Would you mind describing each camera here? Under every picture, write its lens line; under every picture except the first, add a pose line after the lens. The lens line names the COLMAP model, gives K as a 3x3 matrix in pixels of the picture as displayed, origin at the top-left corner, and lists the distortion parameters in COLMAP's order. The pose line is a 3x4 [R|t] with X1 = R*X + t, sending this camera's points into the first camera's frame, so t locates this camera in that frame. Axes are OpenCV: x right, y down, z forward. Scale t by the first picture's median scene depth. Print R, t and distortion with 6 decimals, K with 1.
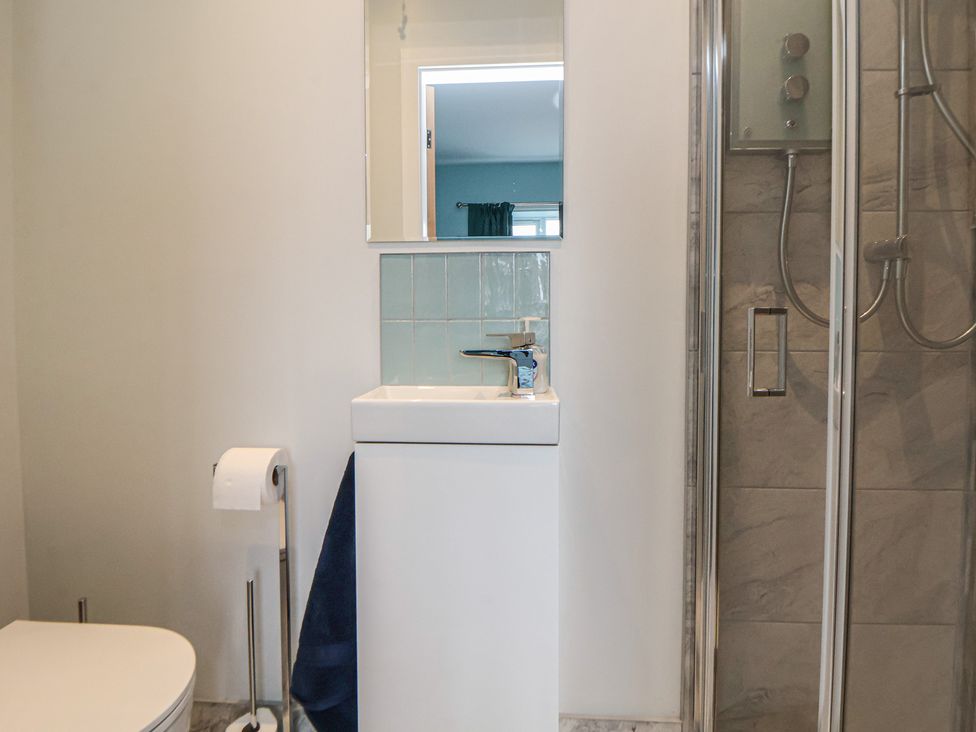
lens RADIAL K [[505.6, 0, 485.6], [0, 505.6, 359.5], [0, 0, 1]] dist [0.000890, -0.013228]
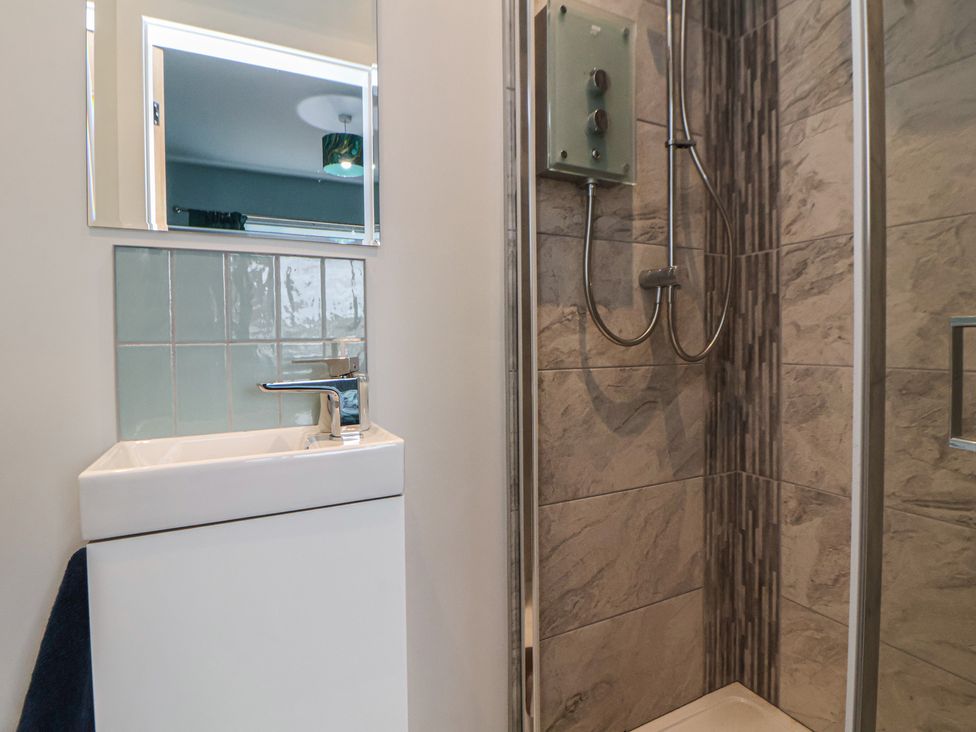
lens RADIAL K [[496.3, 0, 488.6], [0, 496.3, 362.3], [0, 0, 1]] dist [0.001323, -0.018694]
pose [[0.867949, -0.030671, 0.495706, -0.105891], [0.049446, 0.998469, -0.024799, -0.013942], [-0.494186, 0.046035, 0.868136, 0.197125]]
